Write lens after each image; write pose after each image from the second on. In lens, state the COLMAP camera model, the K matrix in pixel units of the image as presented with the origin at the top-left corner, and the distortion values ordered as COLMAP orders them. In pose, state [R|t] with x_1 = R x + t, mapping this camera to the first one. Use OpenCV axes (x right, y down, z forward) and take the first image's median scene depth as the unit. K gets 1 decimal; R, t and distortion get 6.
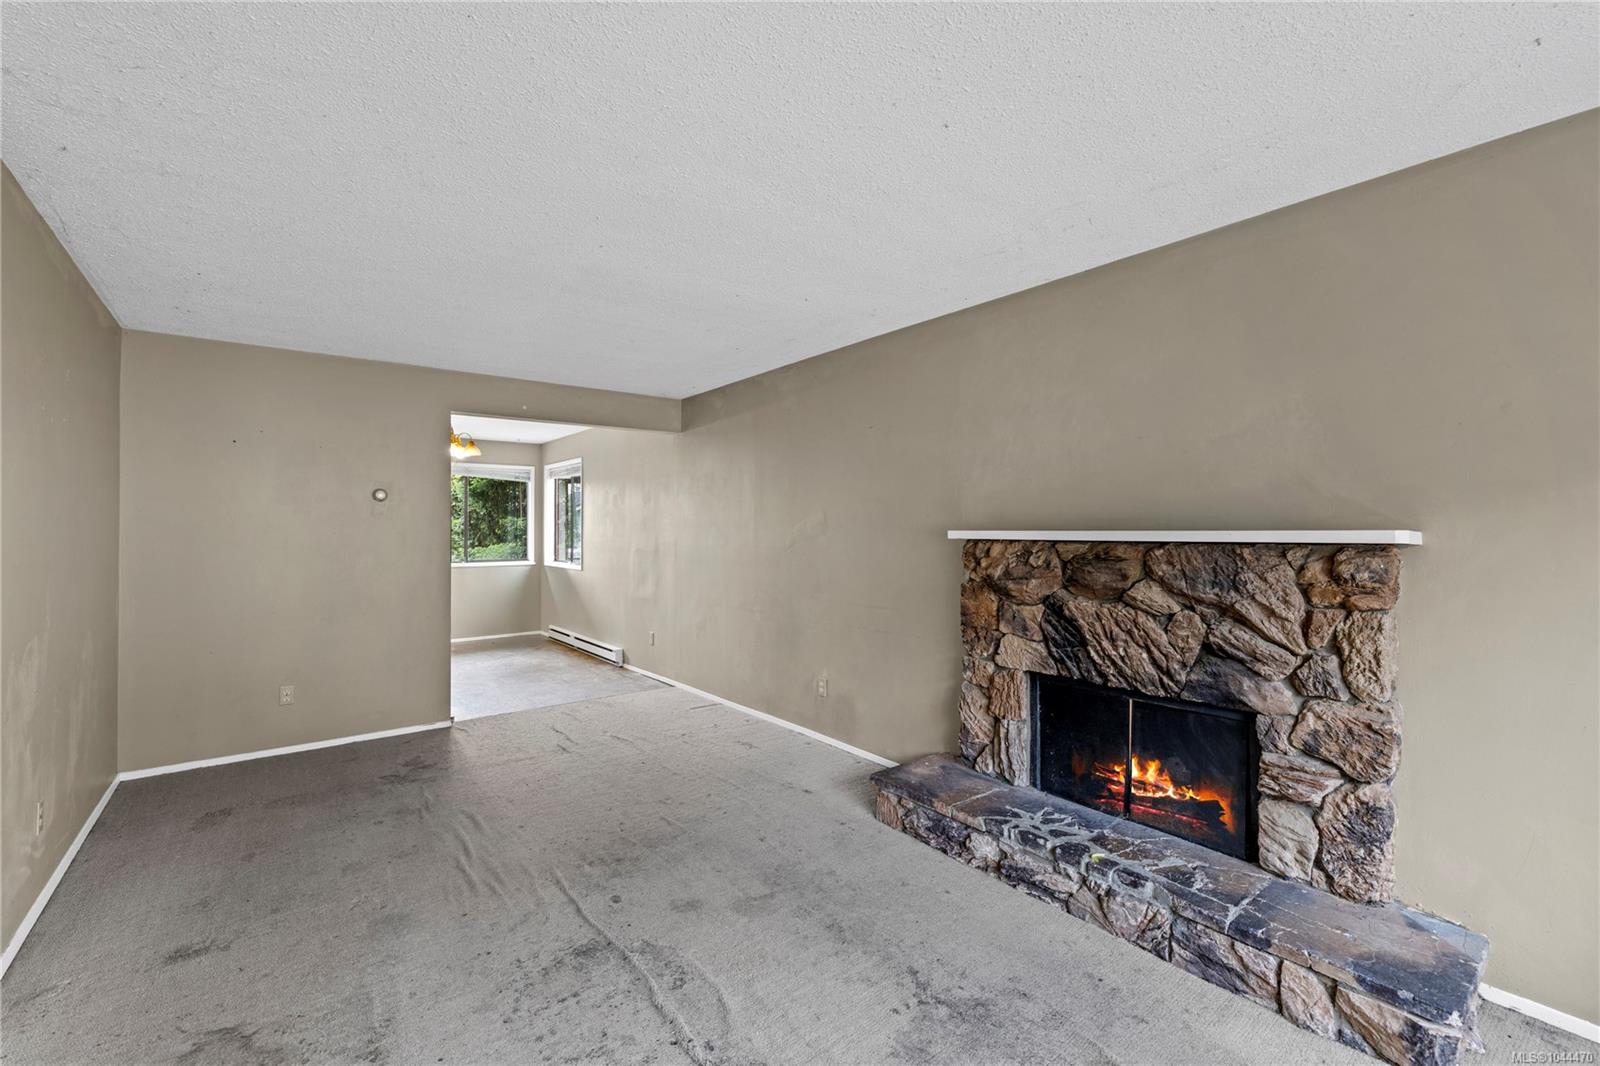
lens RADIAL K [[671.0, 0, 801.4], [0, 671.0, 532.0], [0, 0, 1]] dist [-0.007932, 0.001491]
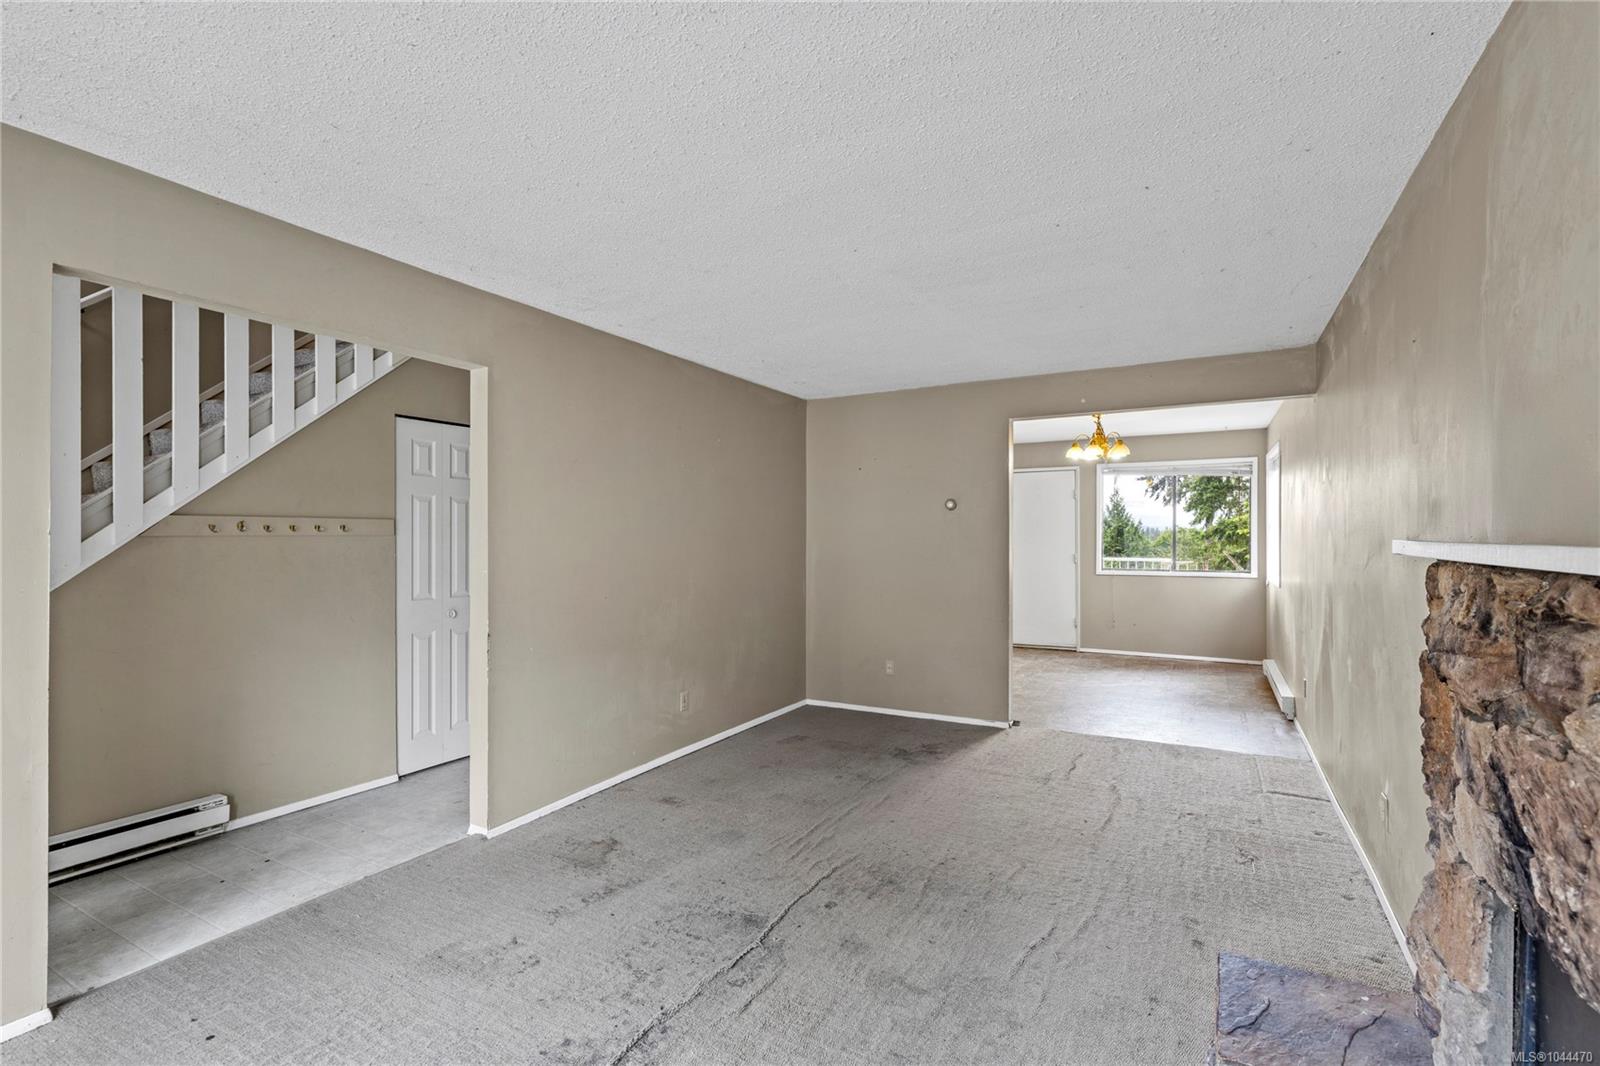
lens RADIAL K [[728.5, 0, 806.3], [0, 728.5, 543.9], [0, 0, 1]] dist [-0.003748, -0.000098]
pose [[0.386591, 0.009192, -0.922205, 0.635847], [-0.000269, 0.999951, 0.009855, -0.002670], [0.922251, -0.003562, 0.386575, 0.489718]]
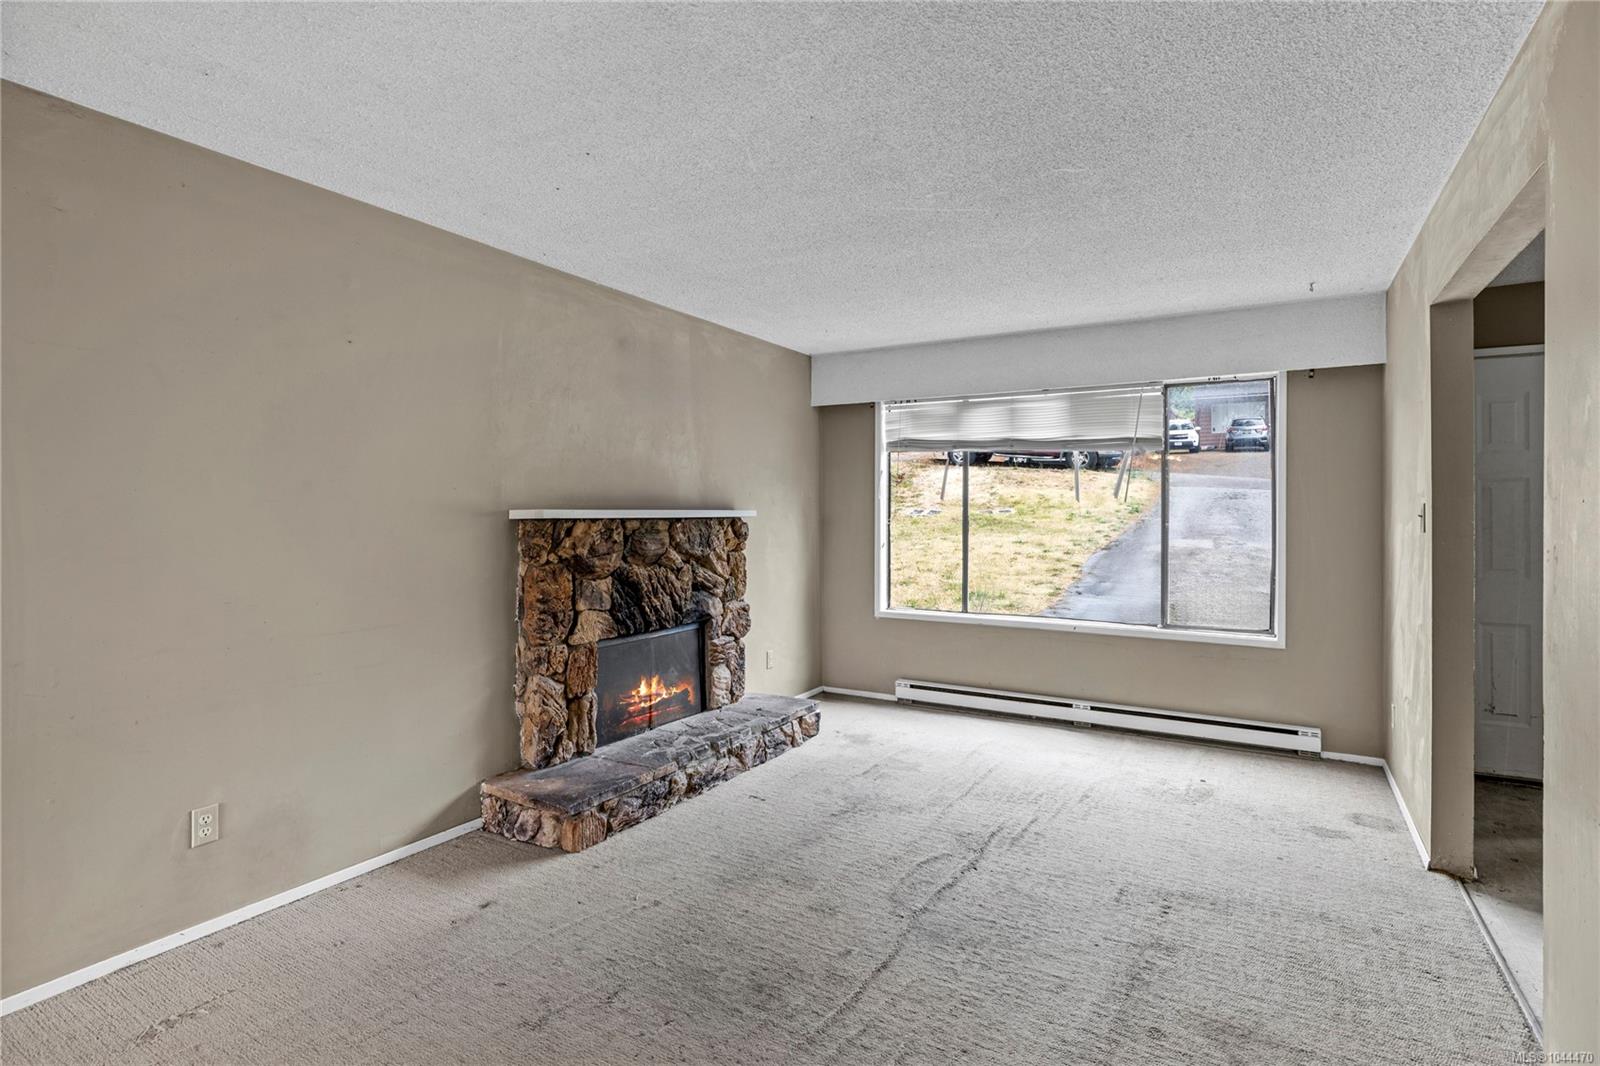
lens RADIAL K [[801.7, 0, 798.3], [0, 801.7, 518.5], [0, 0, 1]] dist [-0.008953, 0.001640]
pose [[-0.362923, -0.015386, 0.931692, -1.060487], [-0.005950, 0.999882, 0.014195, -0.008926], [-0.931800, -0.000392, -0.362972, 1.273754]]
